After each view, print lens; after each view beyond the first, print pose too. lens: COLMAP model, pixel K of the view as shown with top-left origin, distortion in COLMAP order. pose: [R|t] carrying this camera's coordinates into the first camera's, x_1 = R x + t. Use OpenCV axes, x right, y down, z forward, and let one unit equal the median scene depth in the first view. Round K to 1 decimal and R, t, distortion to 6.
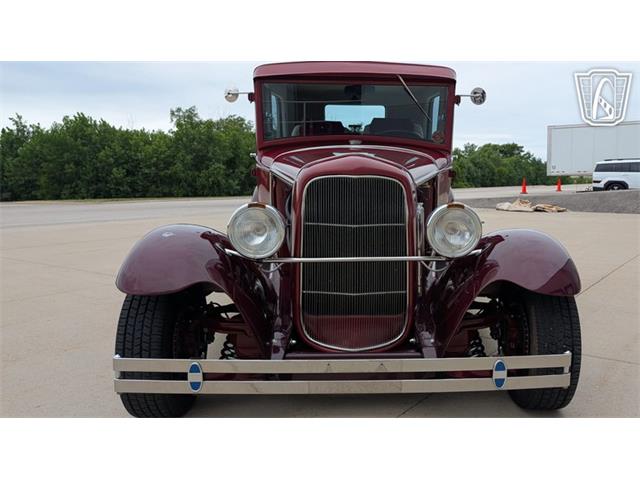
lens RADIAL K [[557.6, 0, 379.1], [0, 557.6, 204.4], [0, 0, 1]] dist [0.007822, -0.008327]
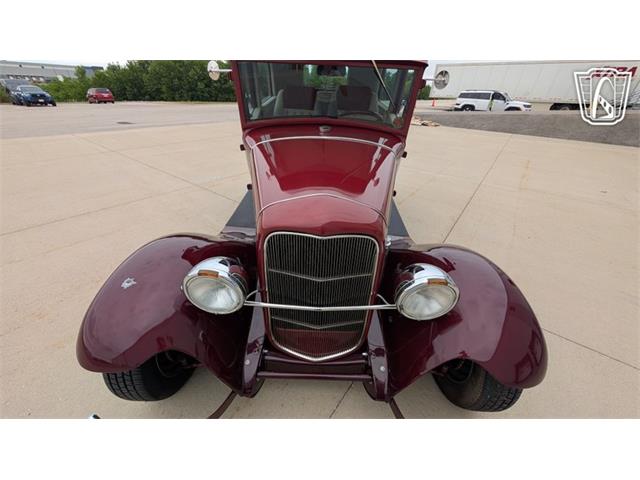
lens RADIAL K [[243.6, 0, 318.7], [0, 243.6, 242.0], [0, 0, 1]] dist [-0.002342, -0.000203]
pose [[0.997653, 0.058109, -0.036221, -0.034150], [-0.032924, 0.870907, 0.490343, -0.219925], [0.060038, -0.487999, 0.870777, 0.660451]]
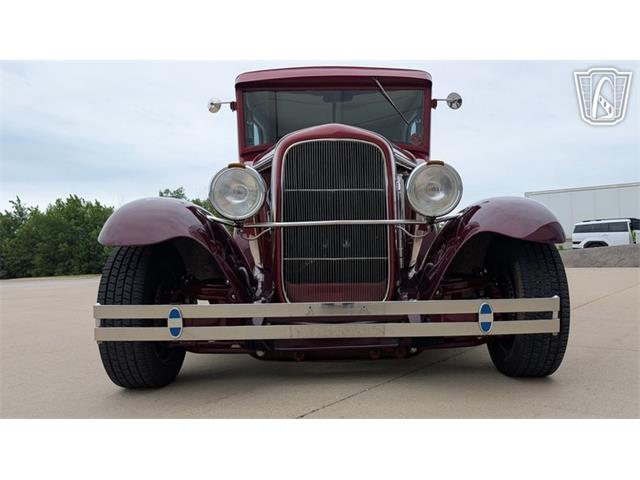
lens RADIAL K [[544.4, 0, 342.8], [0, 544.4, 240.3], [0, 0, 1]] dist [0.010884, -0.001786]
pose [[0.999254, -0.021568, -0.032030, 0.000711], [0.019077, 0.996917, -0.076114, 0.201992], [0.033573, 0.075446, 0.996585, 0.031254]]
